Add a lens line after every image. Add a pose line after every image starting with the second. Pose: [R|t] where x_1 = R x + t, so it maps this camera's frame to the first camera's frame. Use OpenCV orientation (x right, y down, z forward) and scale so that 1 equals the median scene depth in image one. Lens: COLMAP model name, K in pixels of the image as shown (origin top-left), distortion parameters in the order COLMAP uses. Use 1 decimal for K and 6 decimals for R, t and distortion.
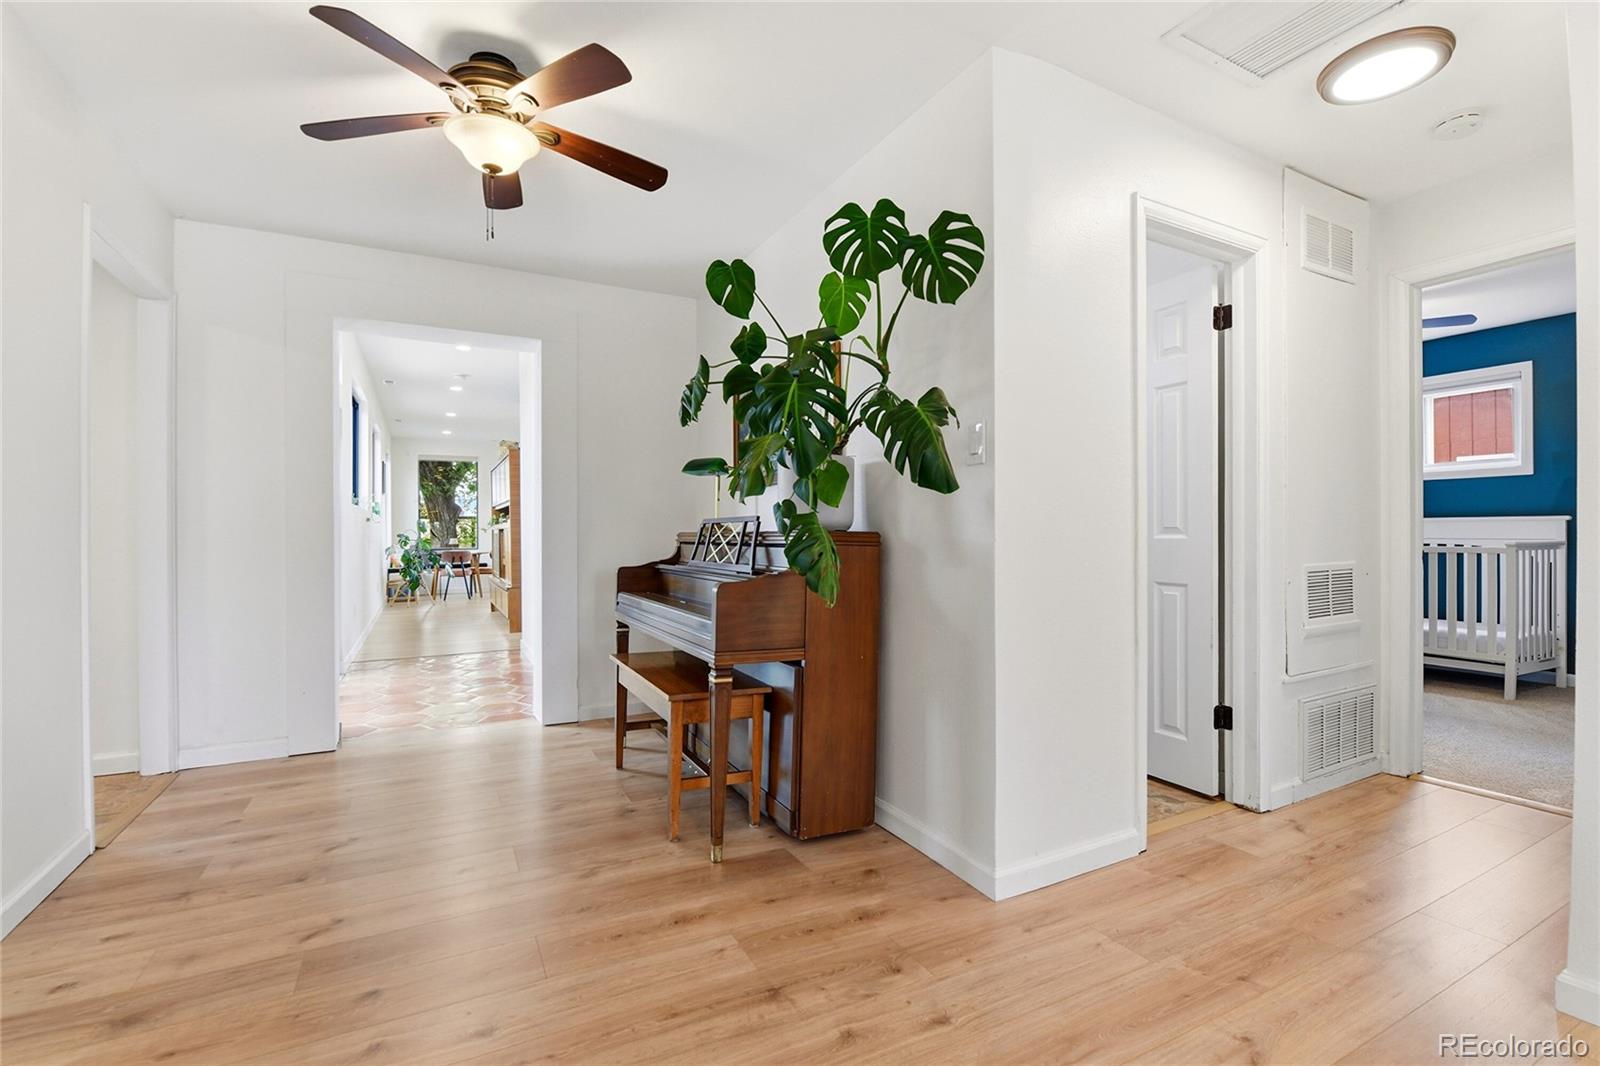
lens RADIAL K [[712.1, 0, 798.4], [0, 712.1, 536.1], [0, 0, 1]] dist [-0.008610, -0.004783]
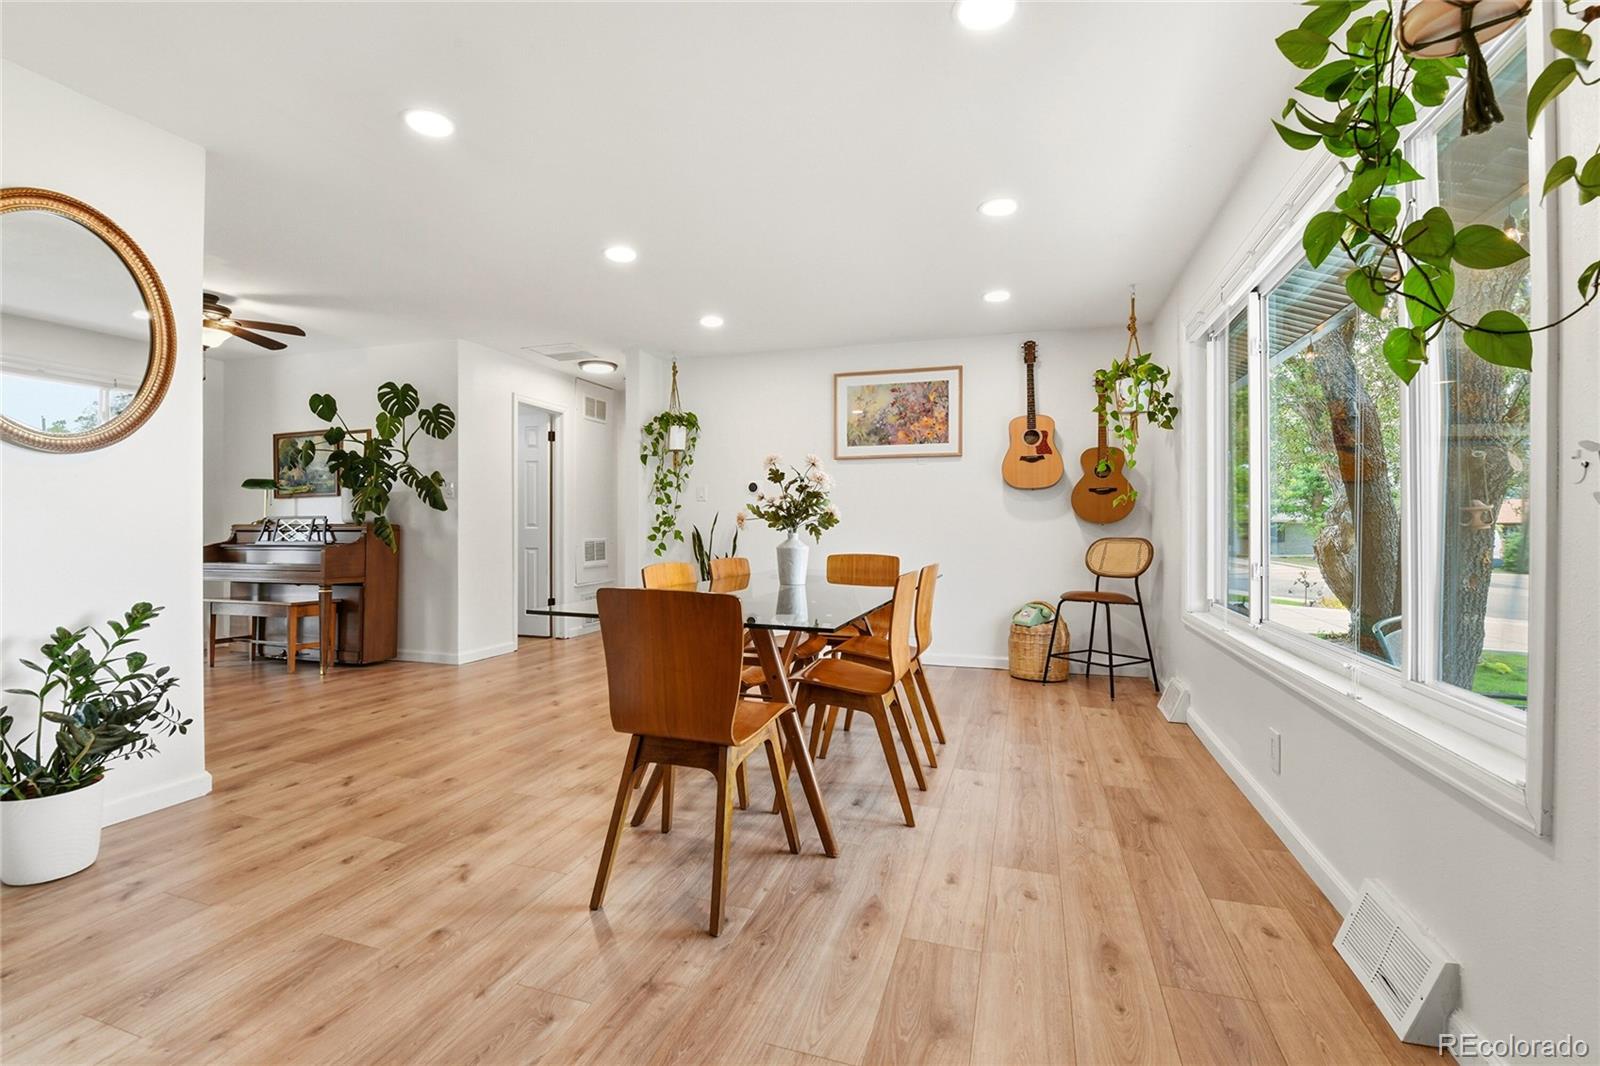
lens RADIAL K [[712.1, 0, 794.9], [0, 712.1, 532.2], [0, 0, 1]] dist [-0.008610, -0.004783]
pose [[0.713811, 0.000453, 0.700338, -0.582576], [-0.000939, 1.000000, 0.000310, 0.016978], [-0.700338, -0.000879, 0.713811, -1.510186]]
